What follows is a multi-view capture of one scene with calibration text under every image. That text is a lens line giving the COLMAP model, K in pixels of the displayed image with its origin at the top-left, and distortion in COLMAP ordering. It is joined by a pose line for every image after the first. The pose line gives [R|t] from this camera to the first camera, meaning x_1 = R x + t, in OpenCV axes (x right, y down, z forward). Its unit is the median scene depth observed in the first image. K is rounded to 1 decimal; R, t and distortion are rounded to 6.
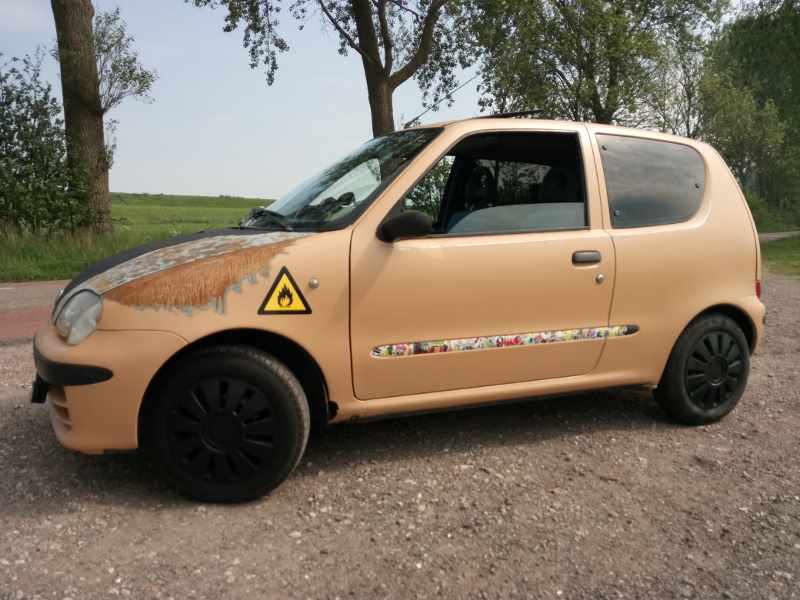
lens RADIAL K [[652.4, 0, 400.0], [0, 652.4, 300.0], [0, 0, 1]] dist [0.031270, -0.000201]
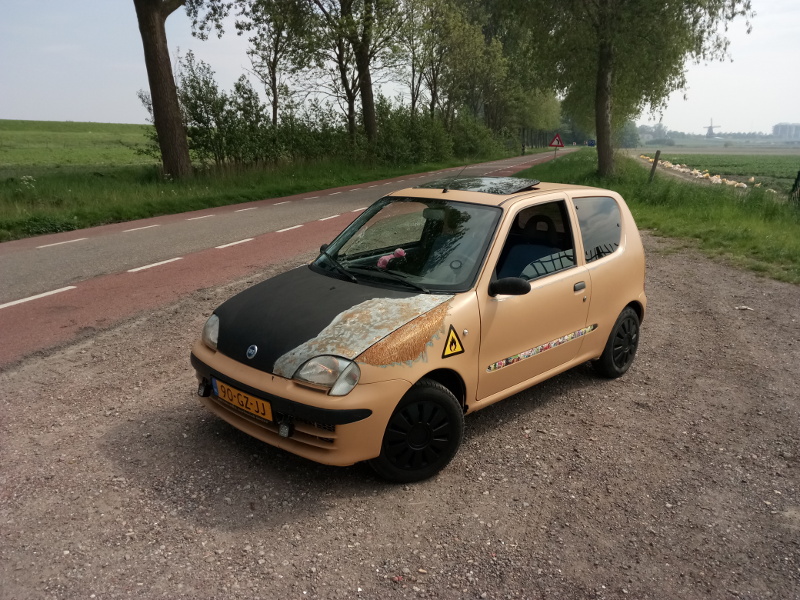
lens RADIAL K [[652.4, 0, 400.0], [0, 652.4, 300.0], [0, 0, 1]] dist [0.031270, -0.000201]
pose [[0.934477, -0.082841, 0.346252, -0.641260], [0.044790, 0.992180, 0.116499, -0.229665], [-0.353196, -0.093357, 0.930880, -0.285391]]
